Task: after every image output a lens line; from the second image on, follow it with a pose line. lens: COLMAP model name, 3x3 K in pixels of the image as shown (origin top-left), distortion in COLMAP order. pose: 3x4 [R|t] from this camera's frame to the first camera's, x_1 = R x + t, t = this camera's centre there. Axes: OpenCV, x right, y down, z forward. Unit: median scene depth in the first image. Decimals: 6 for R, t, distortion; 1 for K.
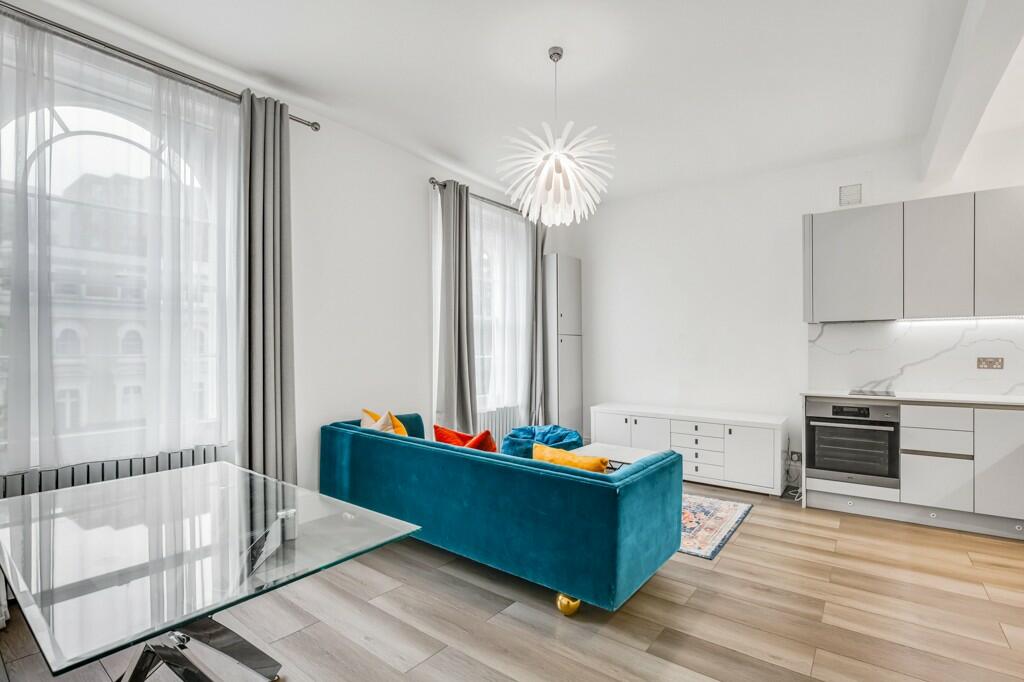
lens RADIAL K [[493.1, 0, 519.8], [0, 493.1, 344.1], [0, 0, 1]] dist [-0.003607, -0.000509]
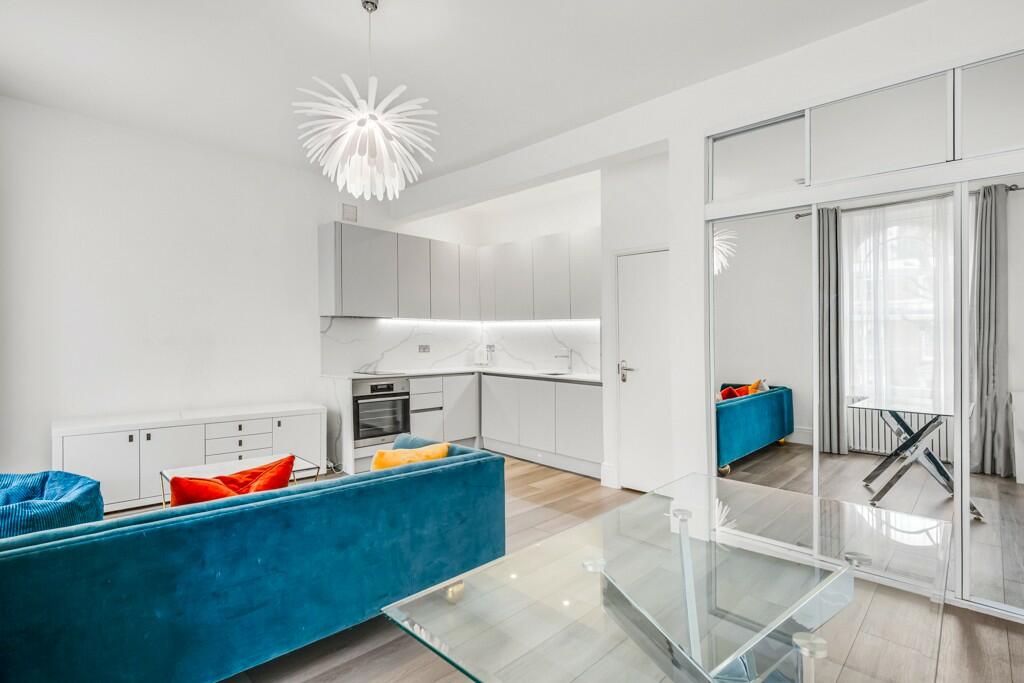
lens RADIAL K [[493.1, 0, 519.8], [0, 493.1, 344.6], [0, 0, 1]] dist [-0.003607, -0.000509]
pose [[0.131233, -0.001095, 0.991351, -0.527192], [-0.015288, 0.999878, 0.003128, 0.015804], [-0.991234, -0.015566, 0.131200, 0.477549]]
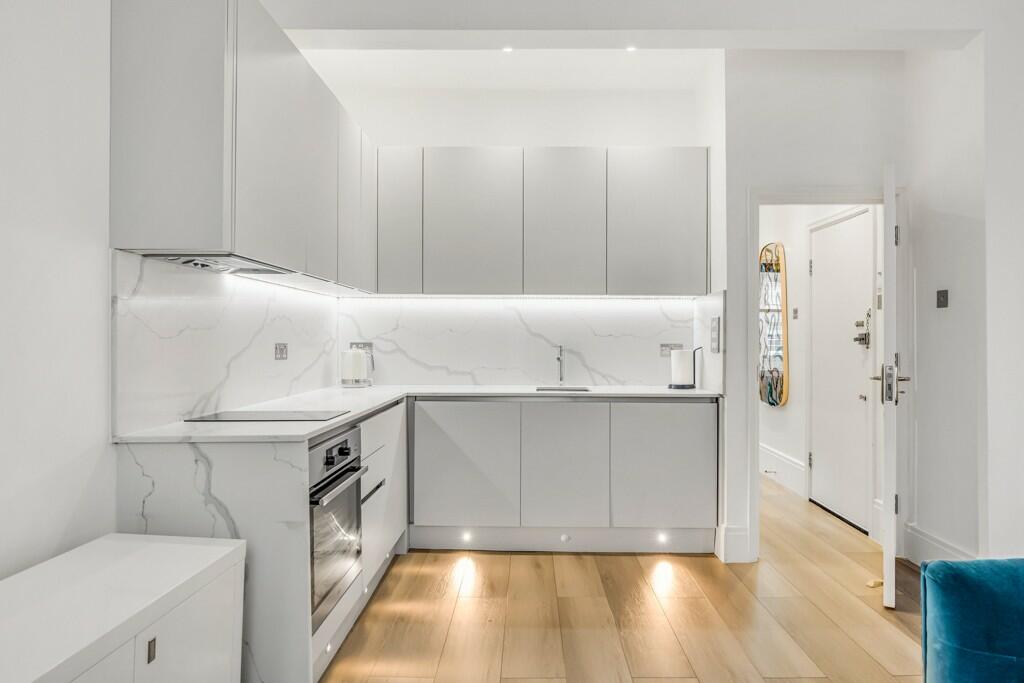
lens RADIAL K [[609.7, 0, 512.0], [0, 609.7, 341.5], [0, 0, 1]] dist [0.031464, 0.000036]
pose [[-0.589534, 0.004084, 0.807733, 0.081932], [-0.002857, 0.999970, -0.007141, 0.029232], [-0.807738, -0.006517, -0.589505, 1.195098]]
